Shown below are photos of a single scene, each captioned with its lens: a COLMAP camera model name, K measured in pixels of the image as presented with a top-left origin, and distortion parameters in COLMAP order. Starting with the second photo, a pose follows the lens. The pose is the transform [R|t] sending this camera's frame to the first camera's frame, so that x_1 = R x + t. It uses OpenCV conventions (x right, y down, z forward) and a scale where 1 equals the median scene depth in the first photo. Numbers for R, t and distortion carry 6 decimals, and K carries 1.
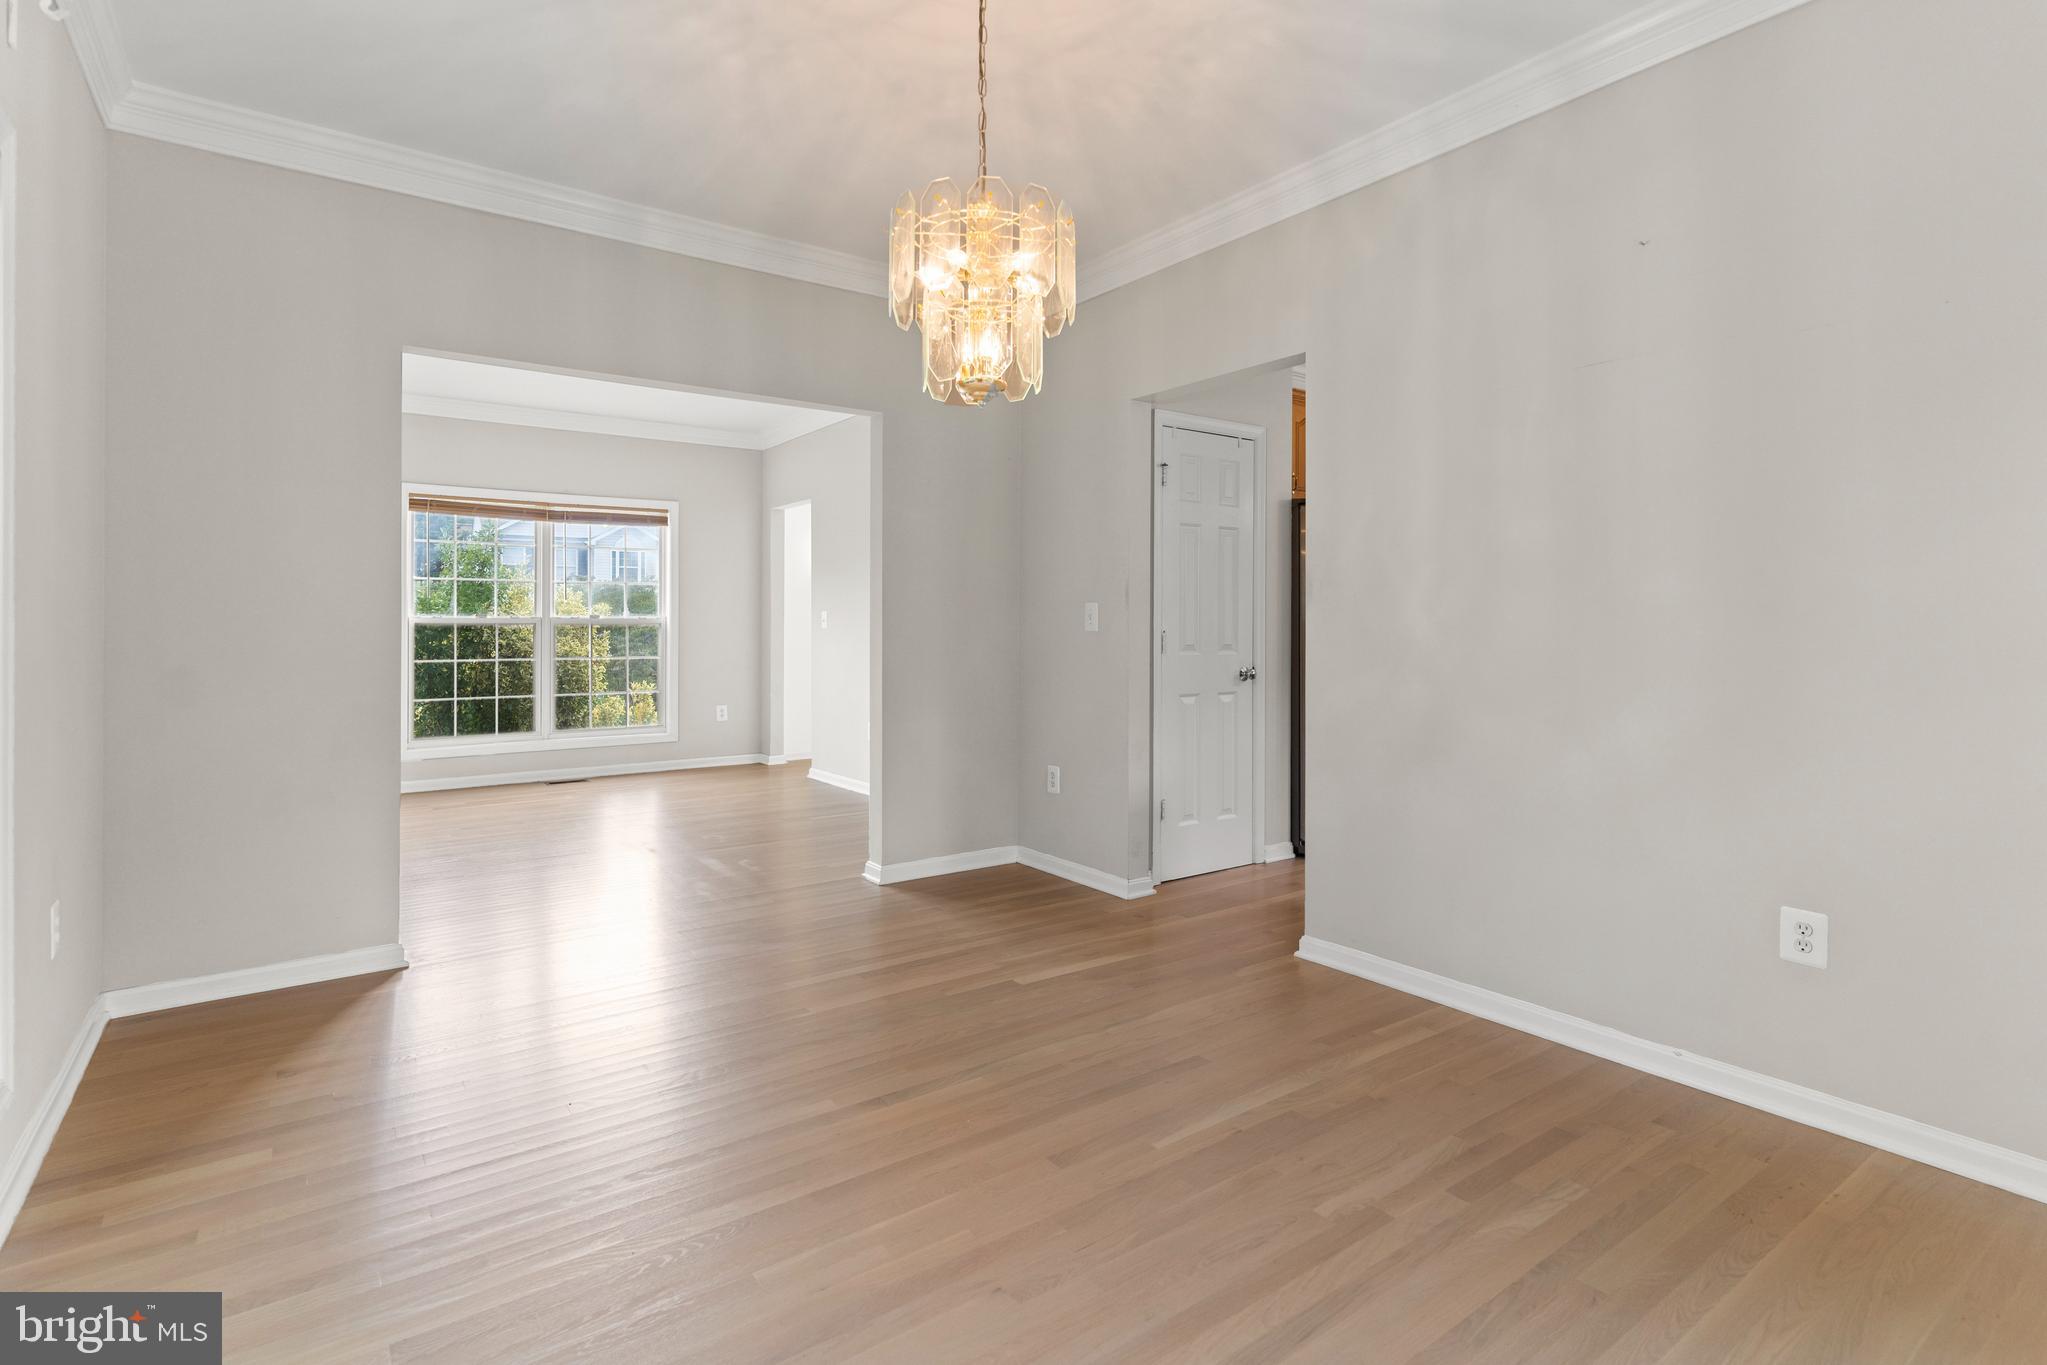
lens RADIAL K [[1000.6, 0, 1019.4], [0, 1000.6, 633.7], [0, 0, 1]] dist [0.000198, -0.000032]
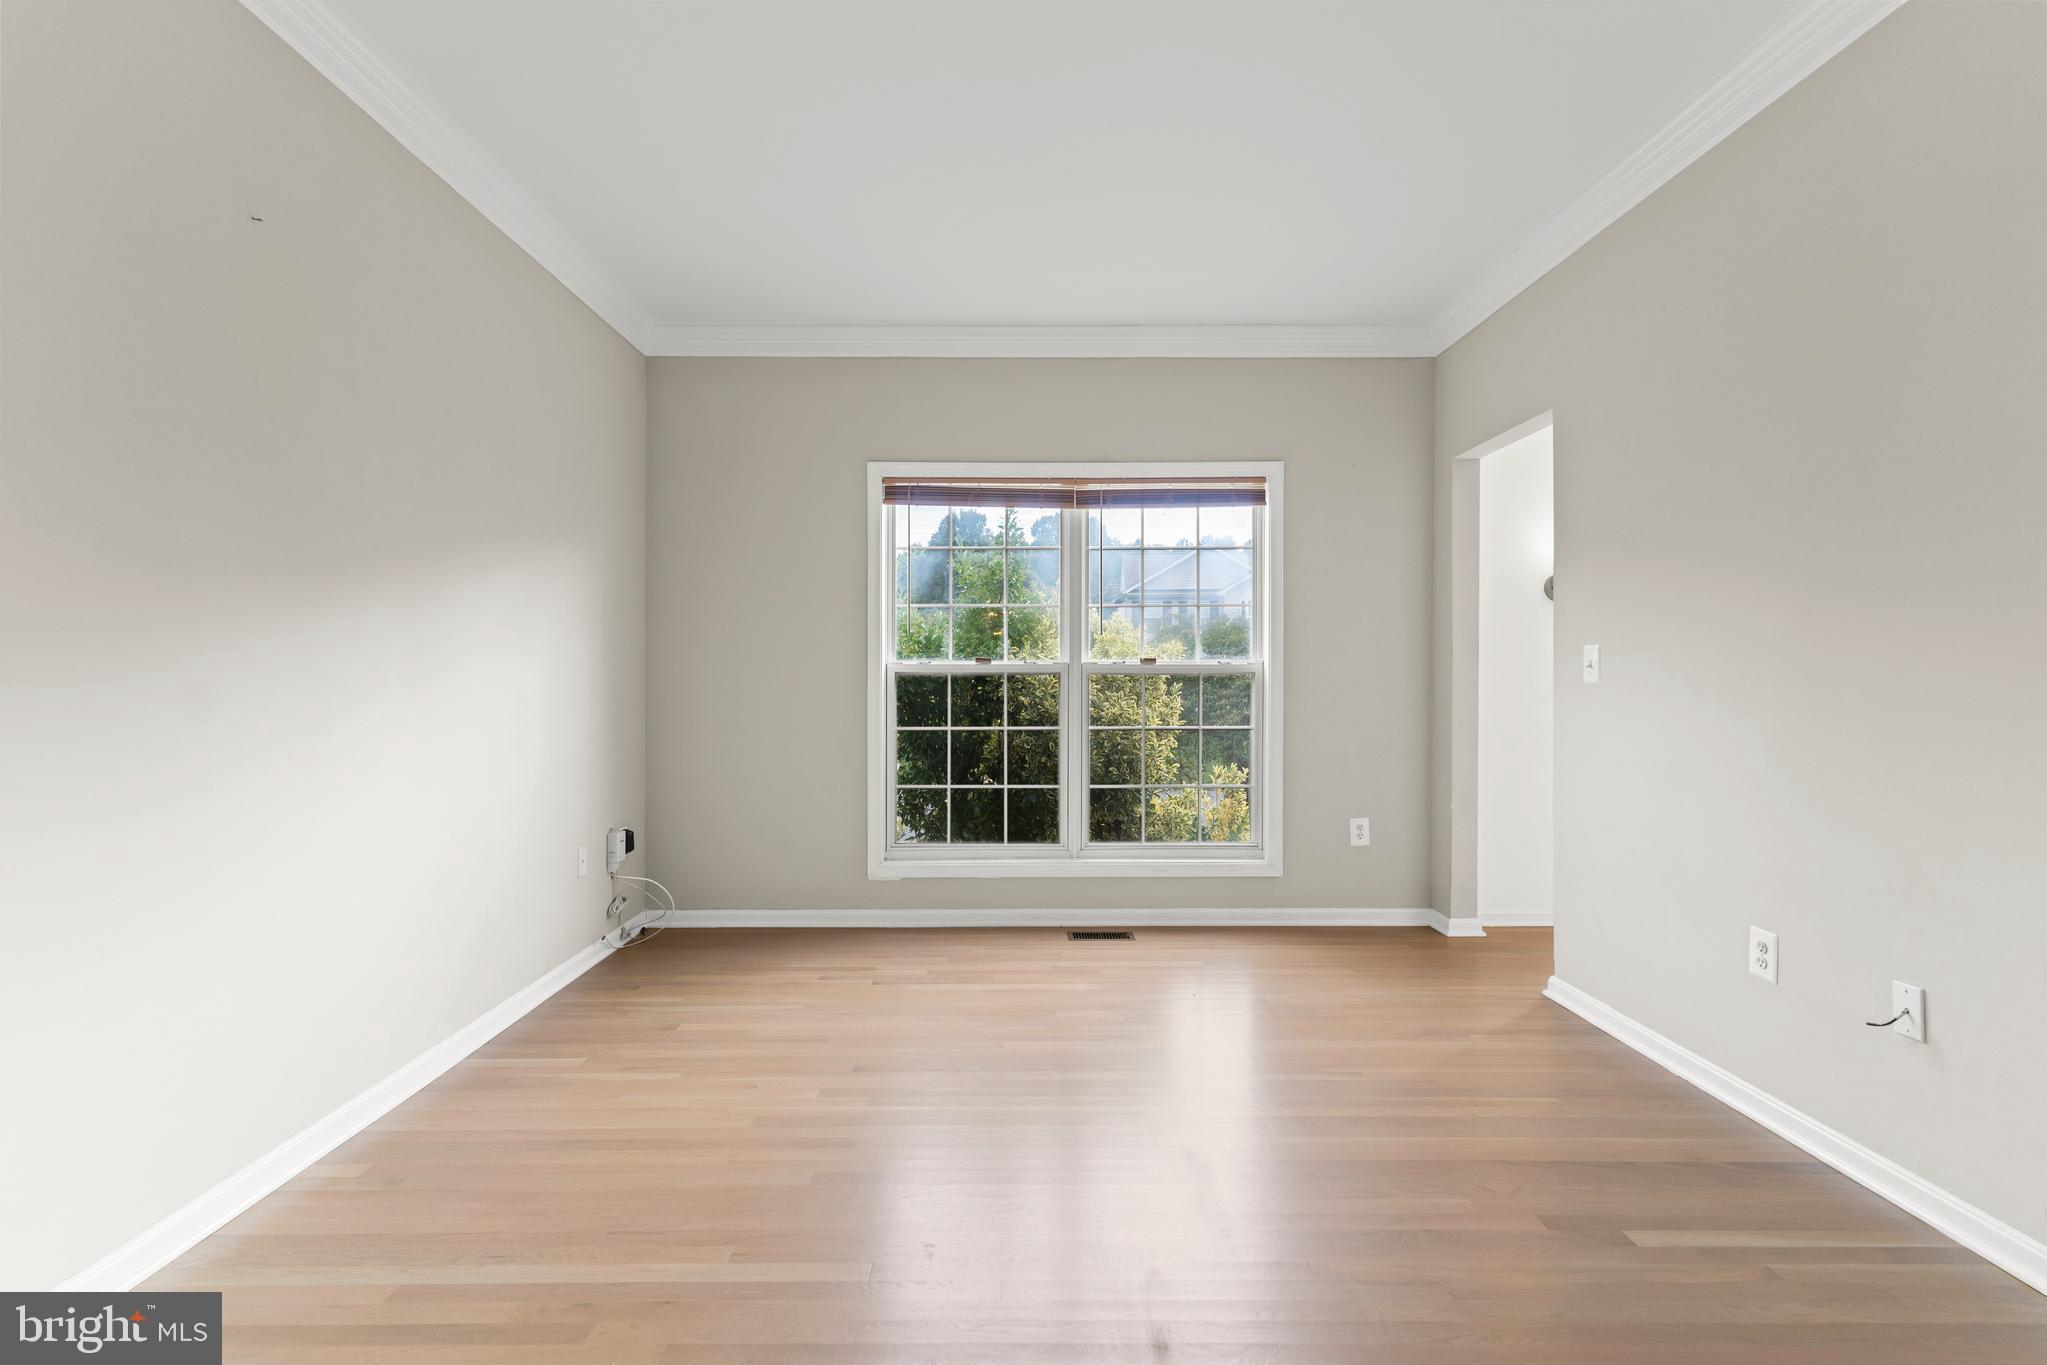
lens RADIAL K [[987.4, 0, 1018.9], [0, 987.4, 665.0], [0, 0, 1]] dist [0.000574, 0.000311]
pose [[0.817964, -0.004462, -0.575252, -0.143586], [-0.004078, 0.999900, -0.013554, -0.006214], [0.575254, 0.013432, 0.817864, 0.463582]]
